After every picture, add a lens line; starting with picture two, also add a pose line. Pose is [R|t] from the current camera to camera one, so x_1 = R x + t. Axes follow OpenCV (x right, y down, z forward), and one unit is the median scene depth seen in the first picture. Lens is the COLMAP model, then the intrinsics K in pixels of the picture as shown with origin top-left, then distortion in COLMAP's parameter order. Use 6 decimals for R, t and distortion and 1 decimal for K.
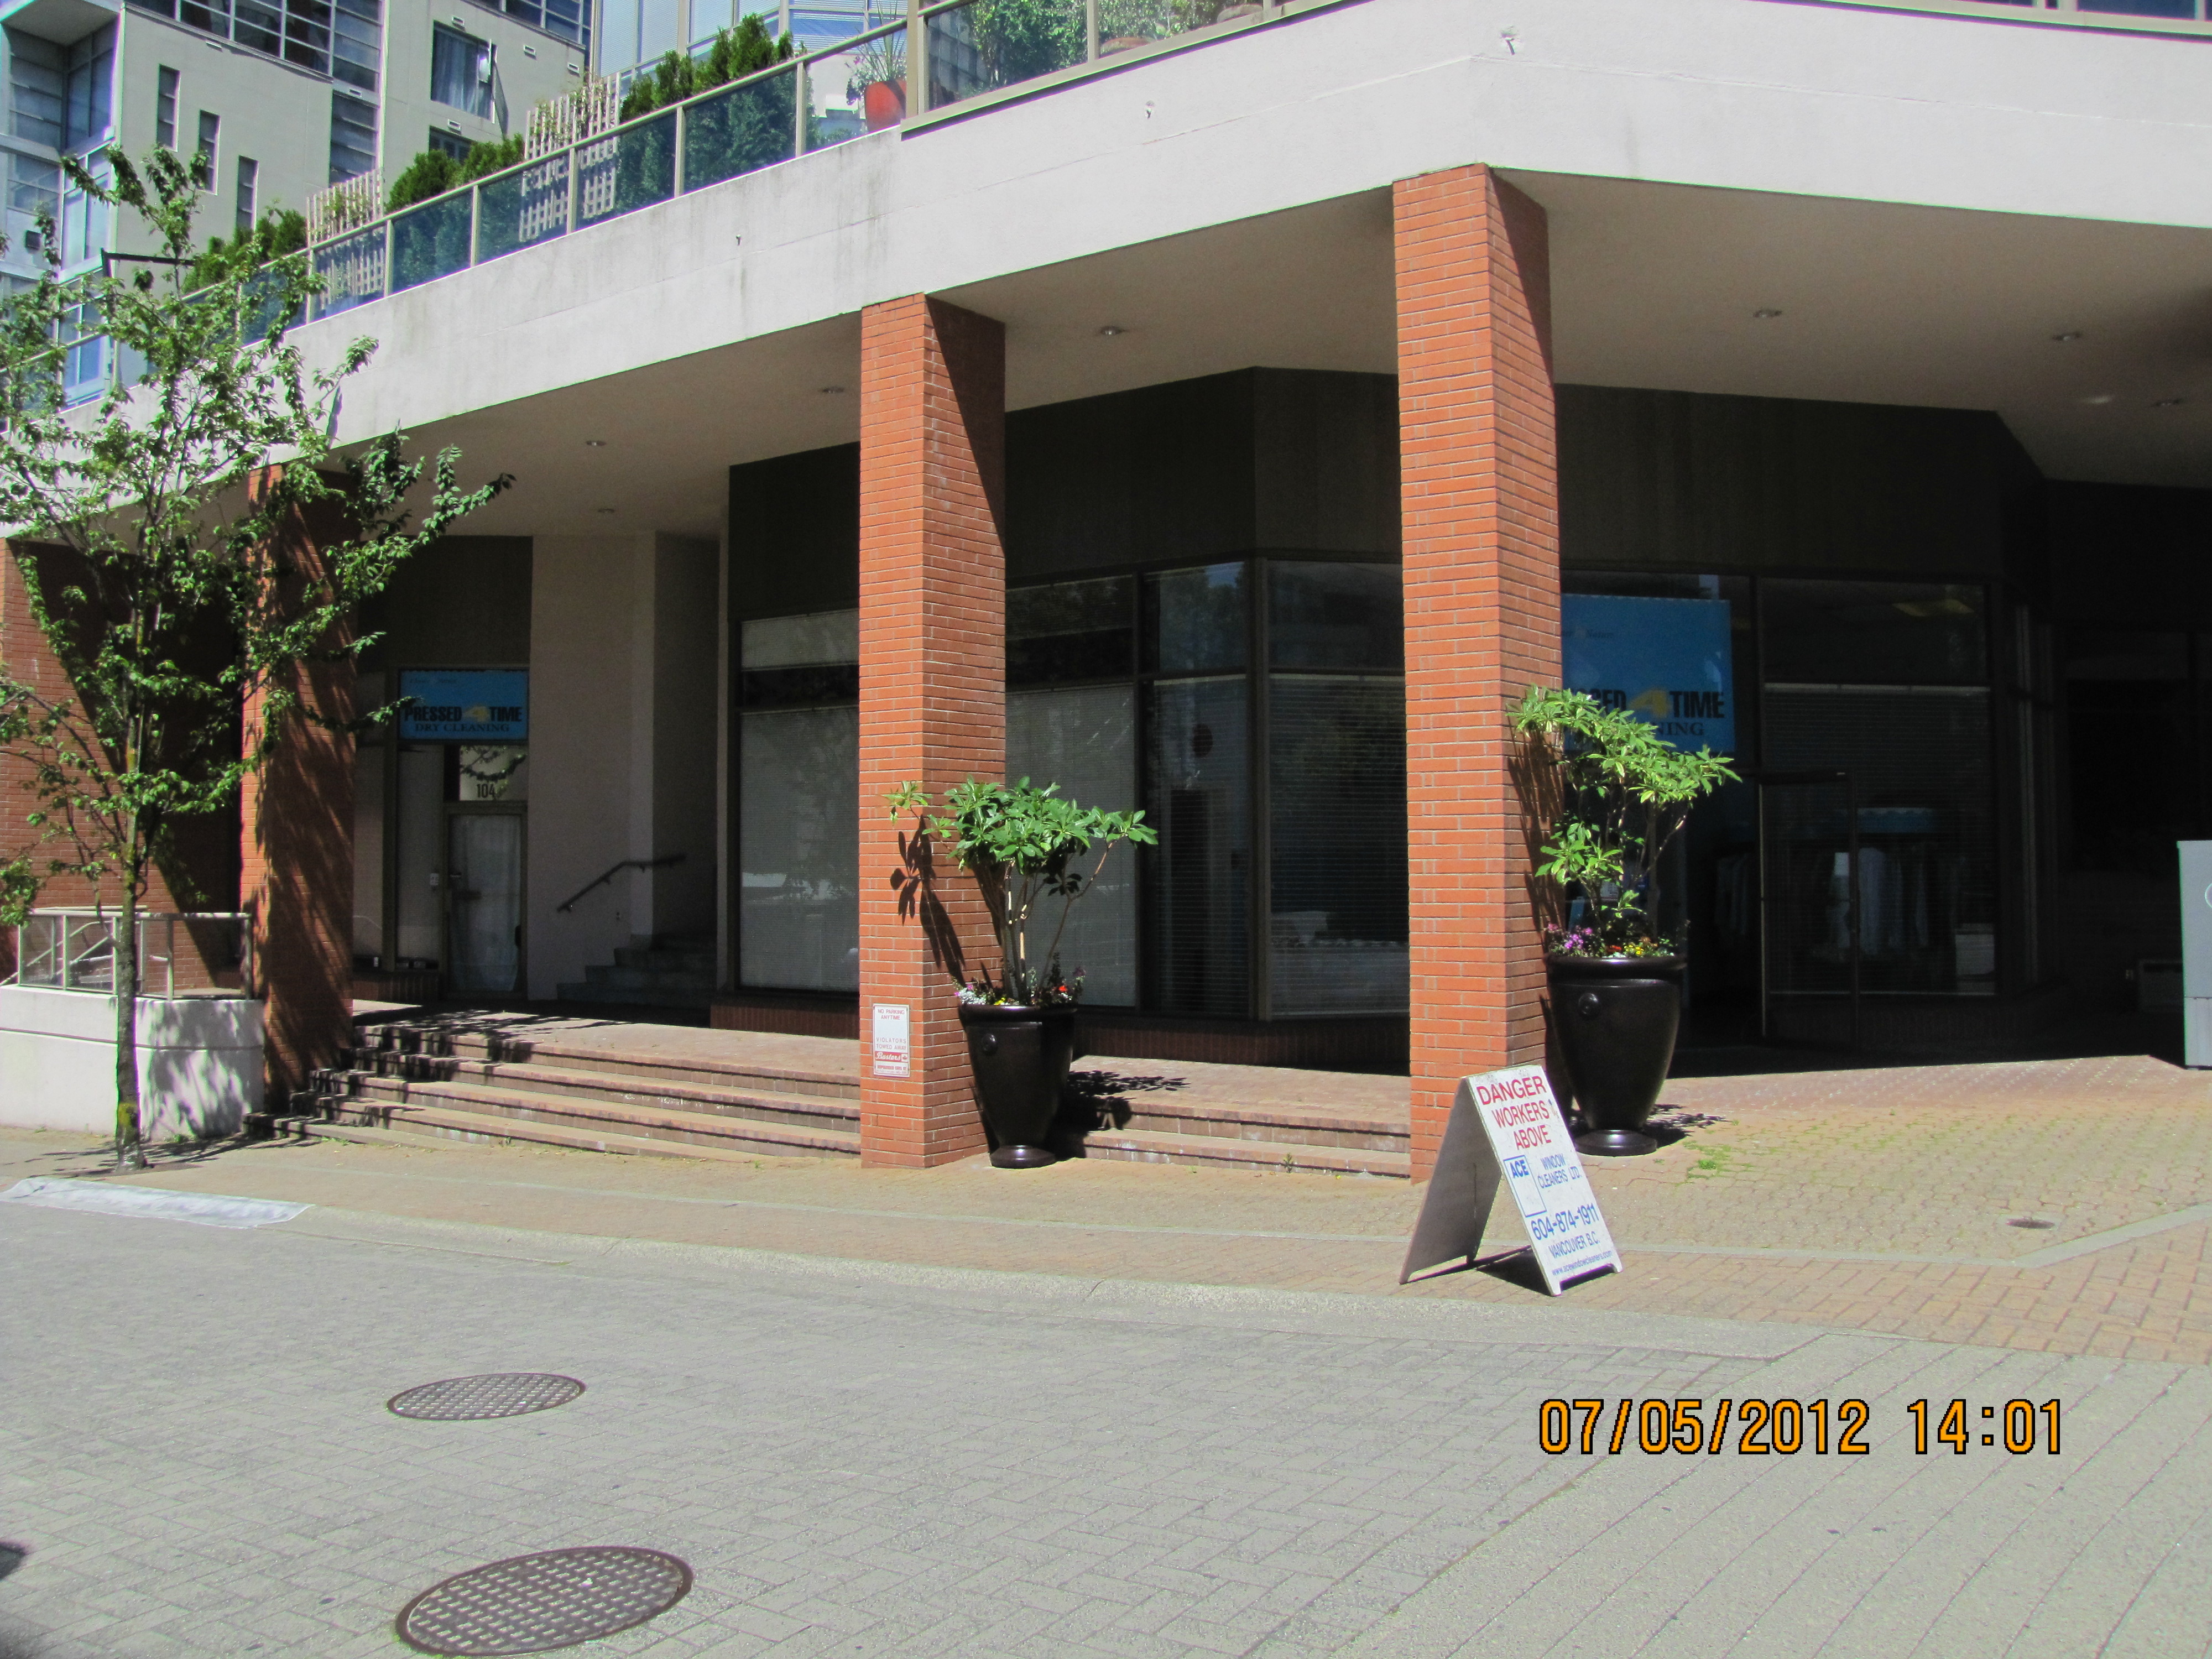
lens RADIAL K [[1865.5, 0, 1094.7], [0, 1865.5, 800.6], [0, 0, 1]] dist [-0.169614, 0.120245]
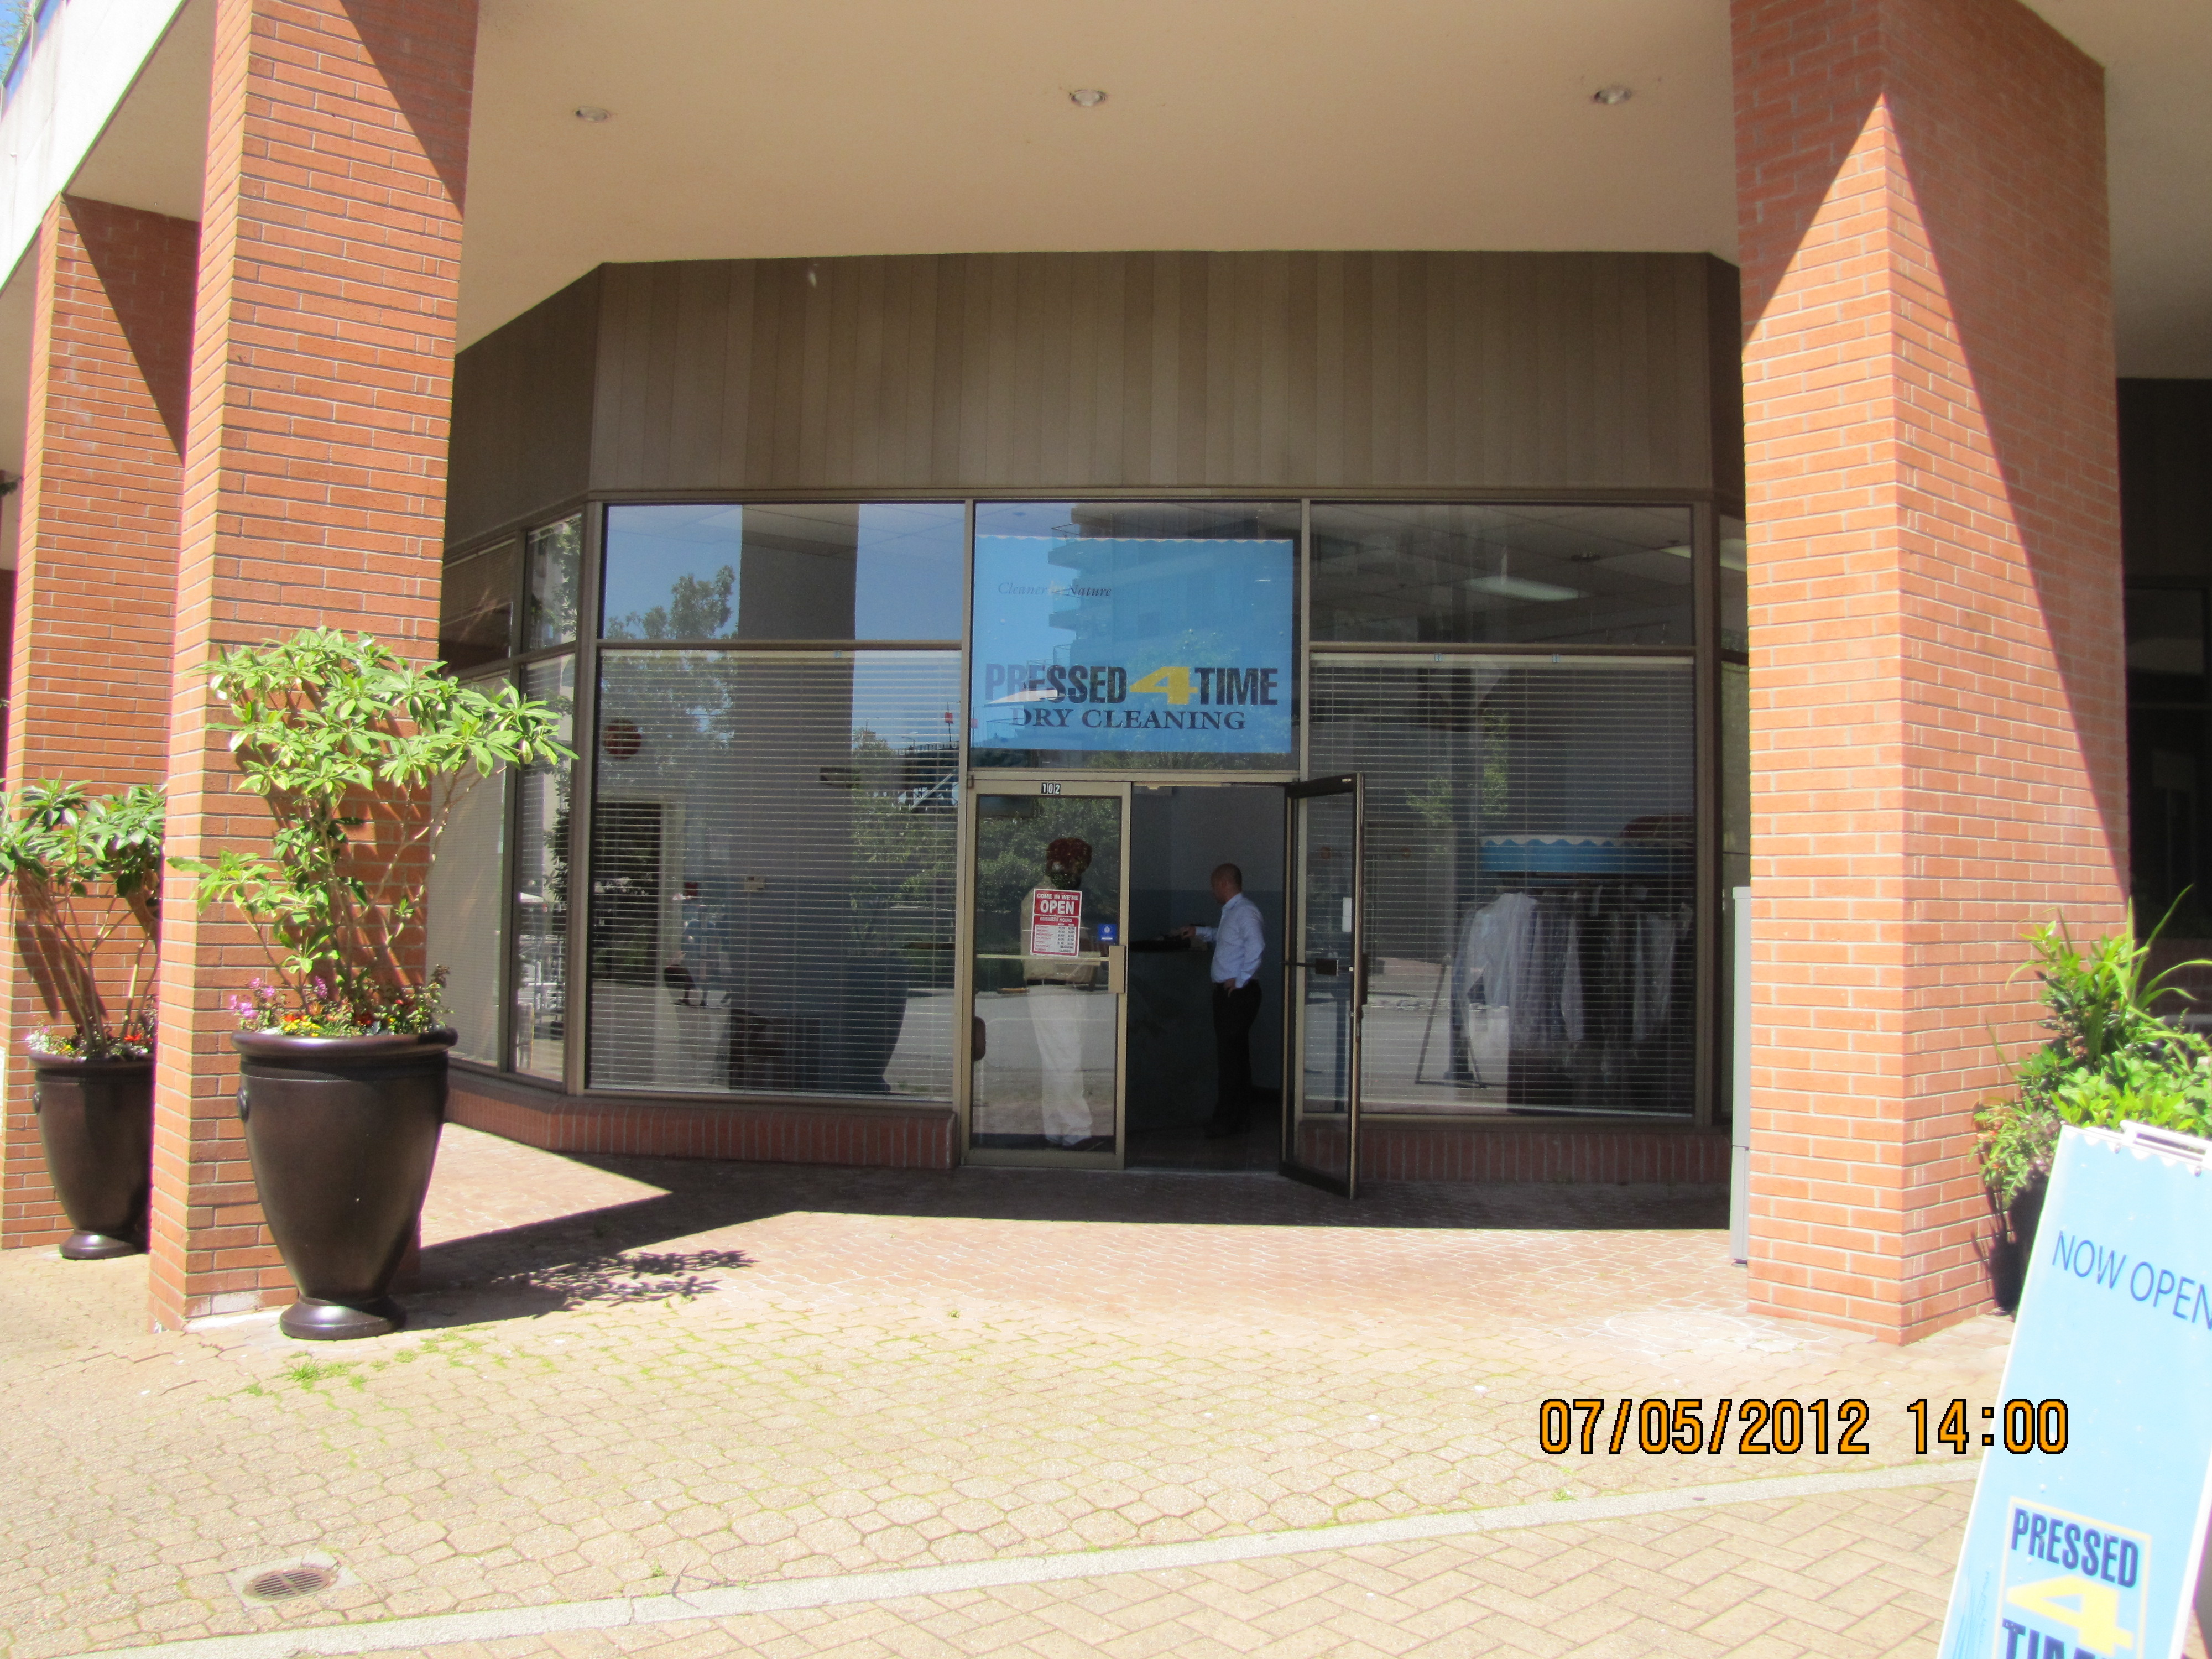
lens RADIAL K [[1865.5, 0, 1117.0], [0, 1865.5, 807.8], [0, 0, 1]] dist [-0.169614, 0.120245]
pose [[0.968531, 0.008478, -0.248747, 0.494587], [-0.012710, 0.999800, -0.015412, 0.007116], [0.248567, 0.018089, 0.968446, 0.307554]]
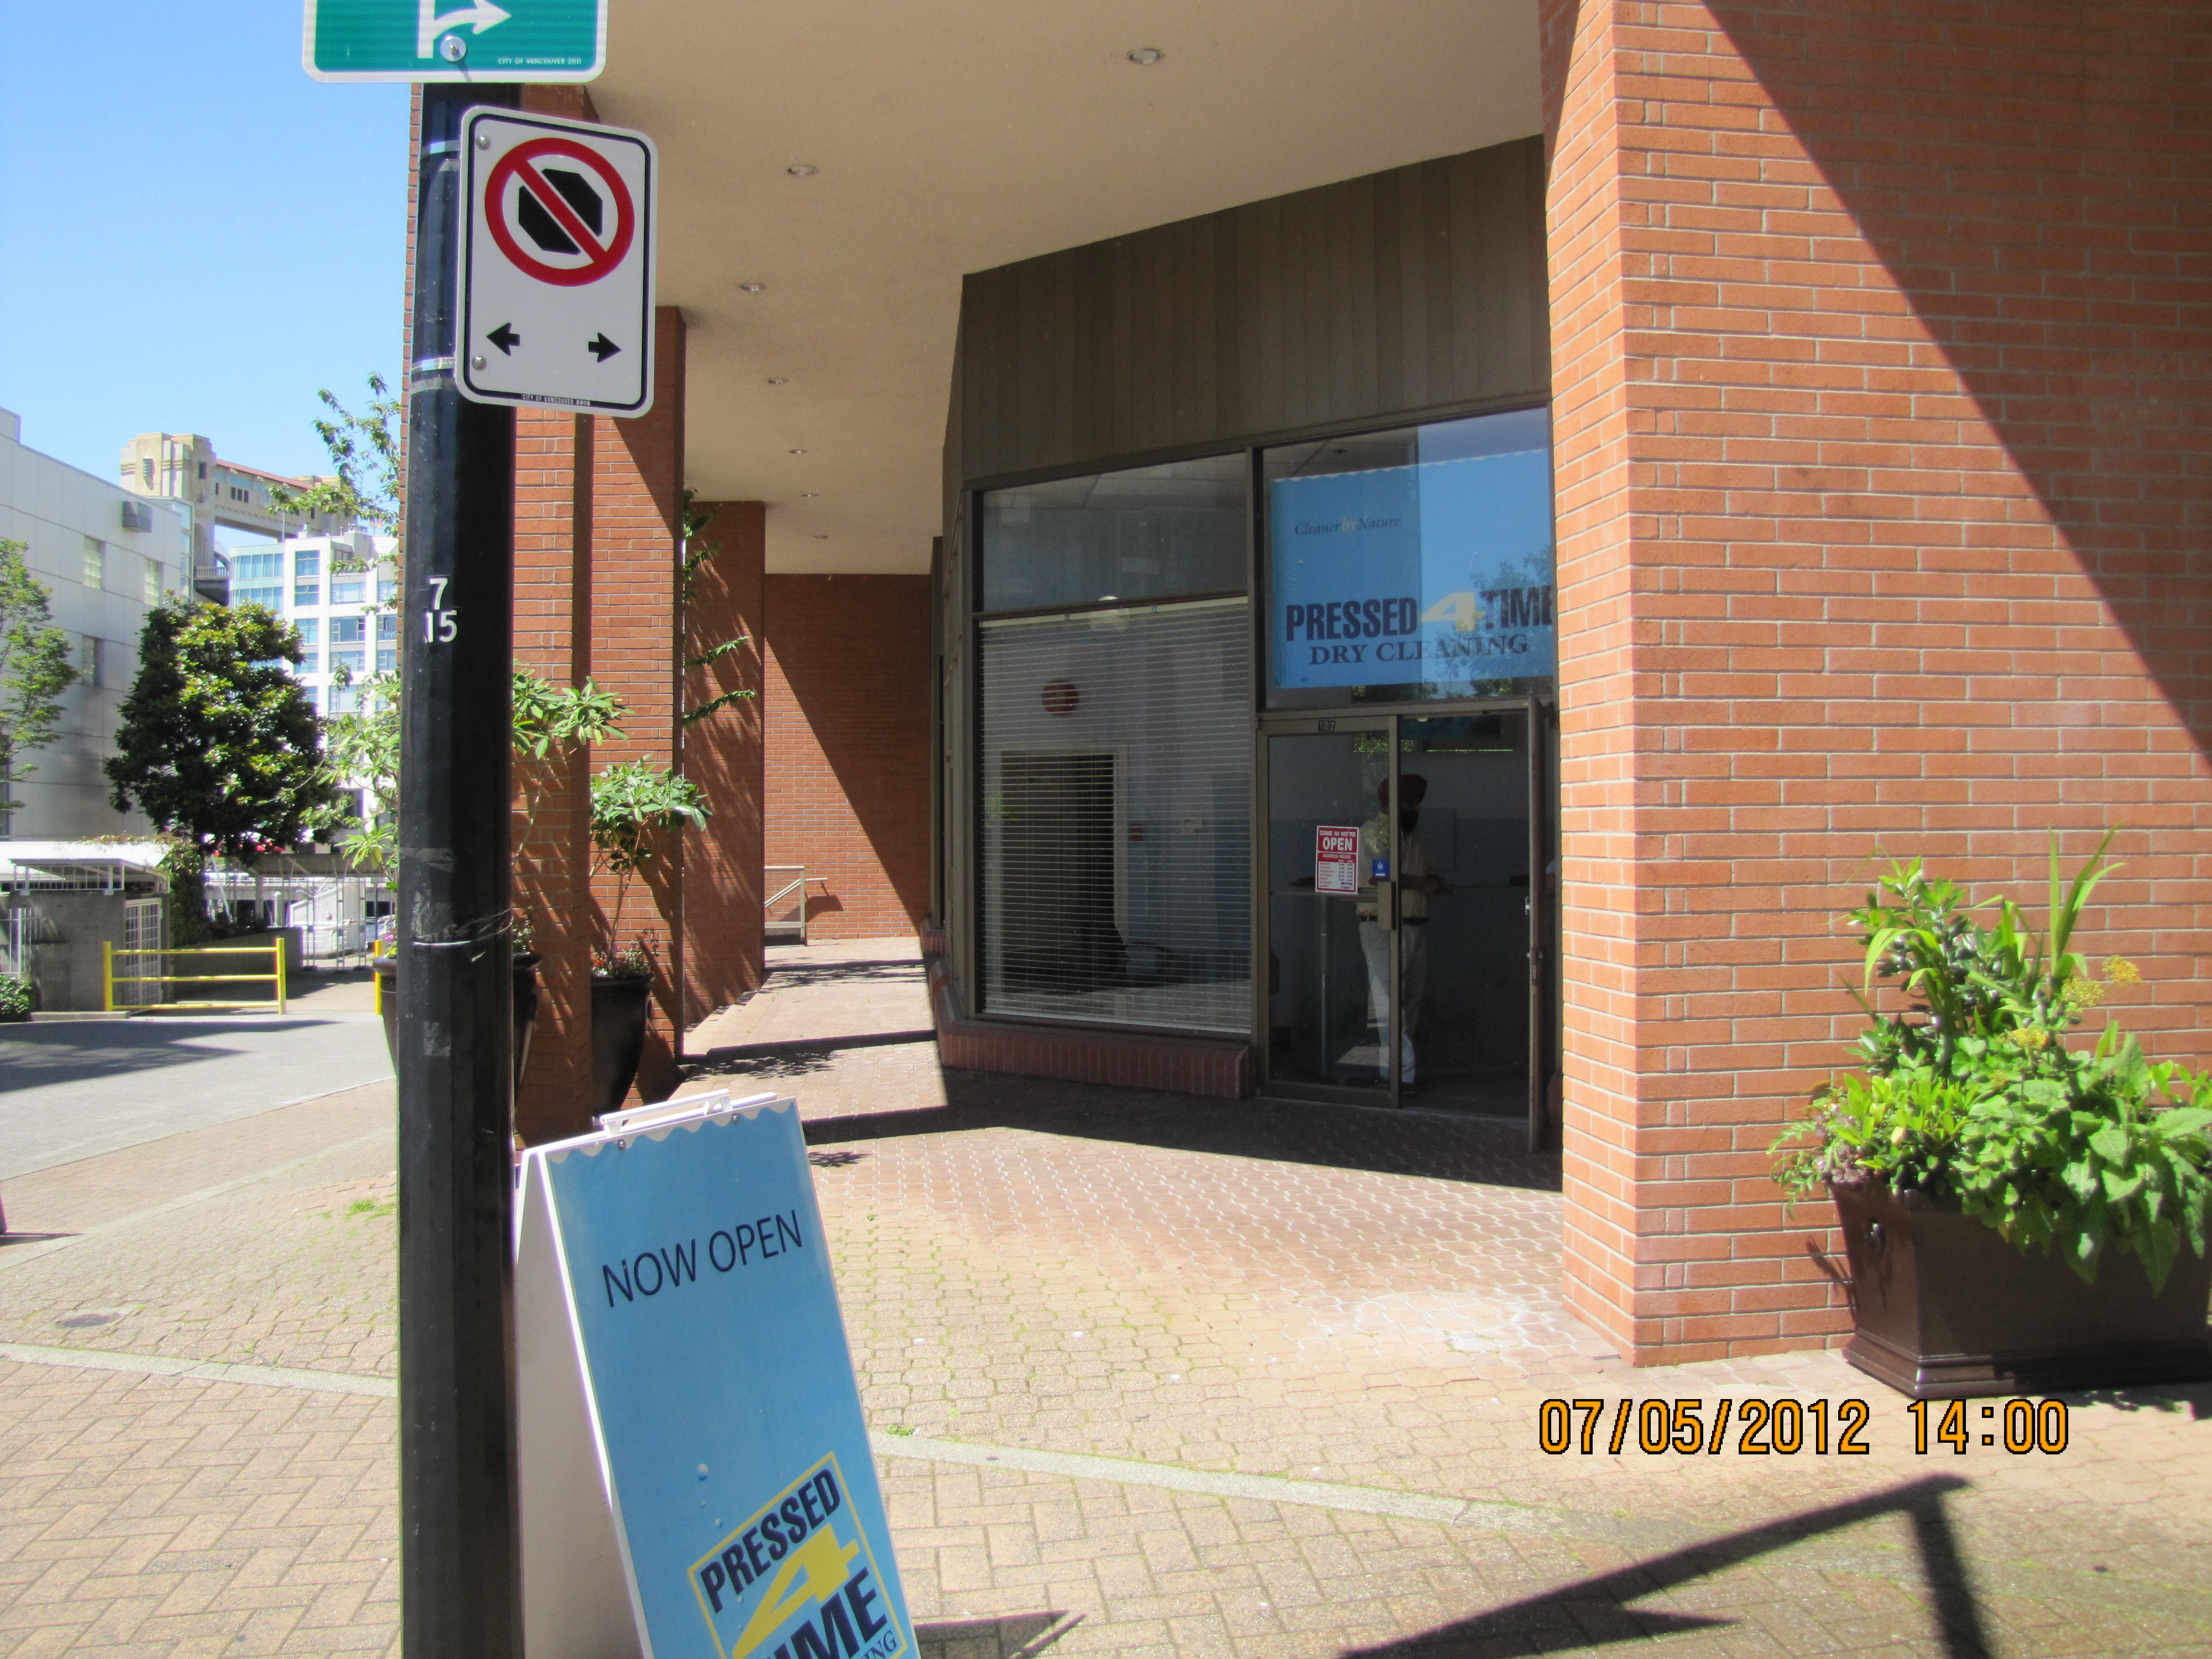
lens RADIAL K [[1865.5, 0, 1101.3], [0, 1865.5, 812.4], [0, 0, 1]] dist [-0.169614, 0.120245]
pose [[0.661648, -0.004556, -0.749801, 0.784151], [0.029641, 0.999359, 0.020084, 0.005226], [0.749229, -0.035514, 0.661359, 0.461331]]
